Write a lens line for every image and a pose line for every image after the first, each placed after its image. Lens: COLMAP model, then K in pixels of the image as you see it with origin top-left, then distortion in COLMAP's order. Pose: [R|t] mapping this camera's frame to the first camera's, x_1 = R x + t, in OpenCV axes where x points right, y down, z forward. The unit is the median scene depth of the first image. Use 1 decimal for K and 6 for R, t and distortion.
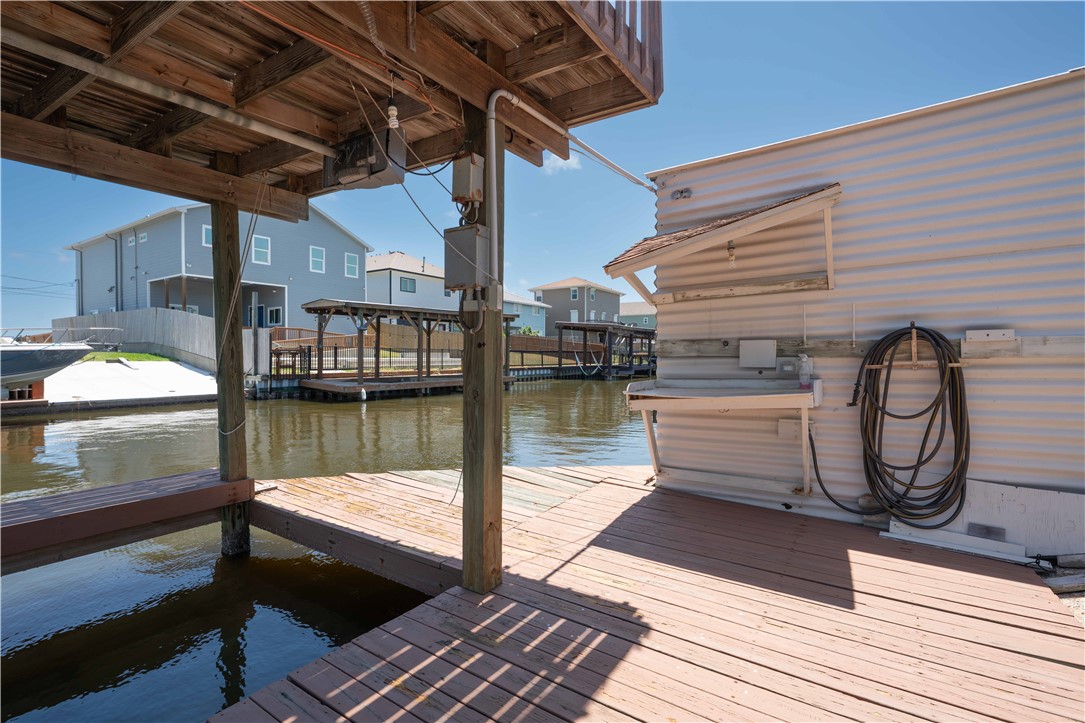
lens RADIAL K [[495.9, 0, 532.5], [0, 495.9, 361.4], [0, 0, 1]] dist [-0.011724, 0.000026]
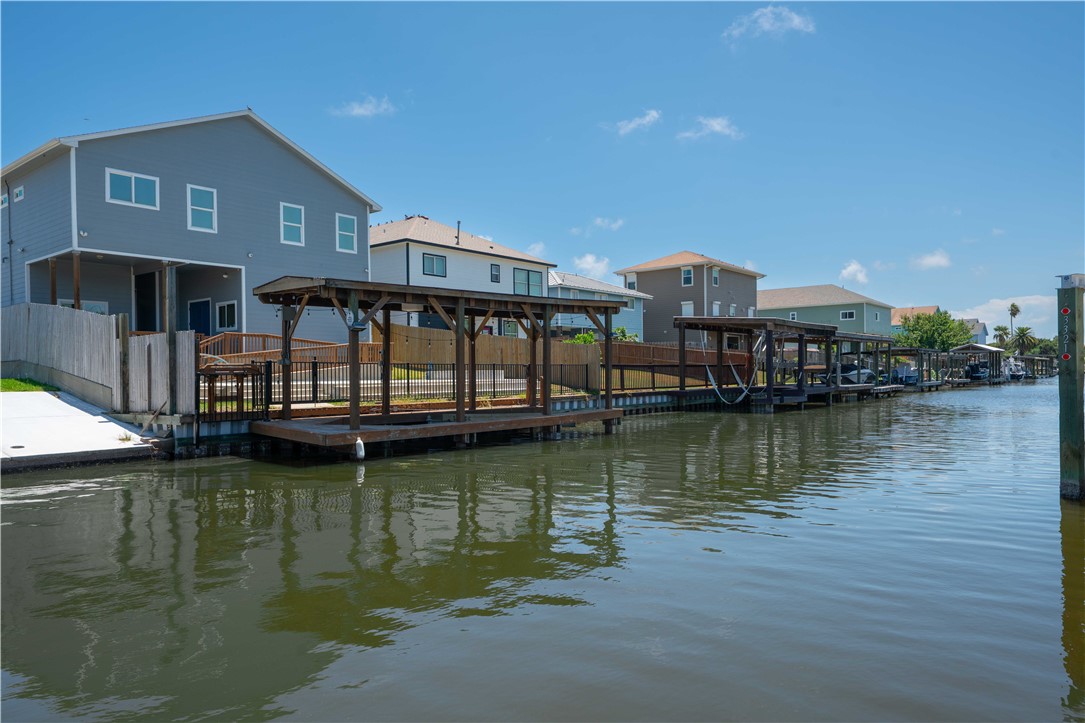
lens RADIAL K [[736.0, 0, 550.5], [0, 736.0, 368.5], [0, 0, 1]] dist [0.016493, -0.008938]
pose [[0.995898, -0.015252, -0.089192, -0.040650], [0.013598, 0.999725, -0.019120, -0.001865], [0.089459, 0.017829, 0.995831, 0.145373]]
